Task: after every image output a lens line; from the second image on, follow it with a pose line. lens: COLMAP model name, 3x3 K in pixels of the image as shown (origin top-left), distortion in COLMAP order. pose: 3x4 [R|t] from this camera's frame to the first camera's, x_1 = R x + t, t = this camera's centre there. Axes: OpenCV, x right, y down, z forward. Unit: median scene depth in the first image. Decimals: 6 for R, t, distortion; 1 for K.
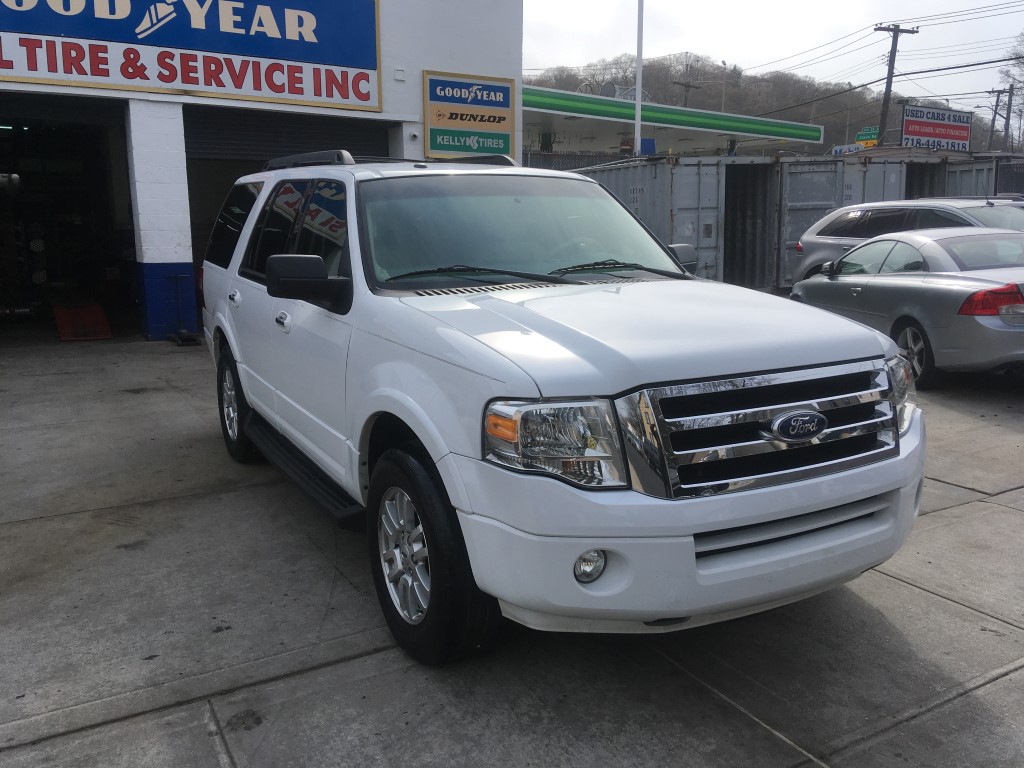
lens RADIAL K [[847.7, 0, 504.6], [0, 847.7, 380.9], [0, 0, 1]] dist [0.125785, -0.196250]
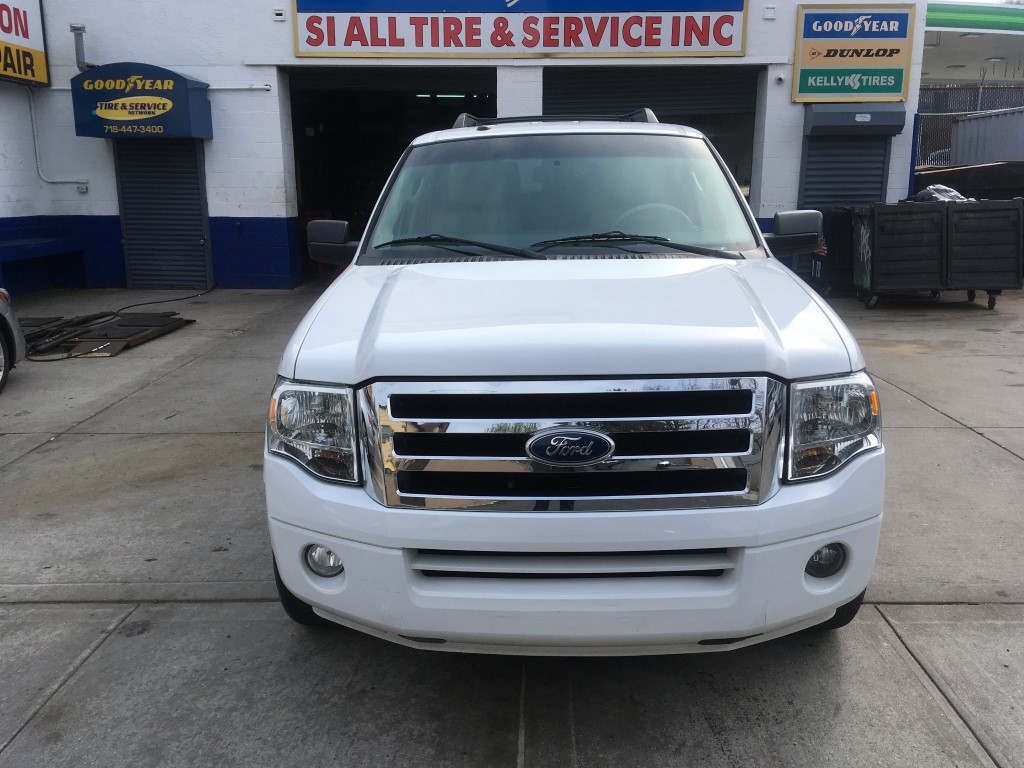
lens RADIAL K [[847.7, 0, 504.6], [0, 847.7, 380.9], [0, 0, 1]] dist [0.125785, -0.196250]
pose [[0.861009, 0.109426, -0.496679, 0.144564], [-0.082327, 0.993687, 0.076209, -0.014272], [0.501883, -0.024727, 0.864582, 0.055285]]
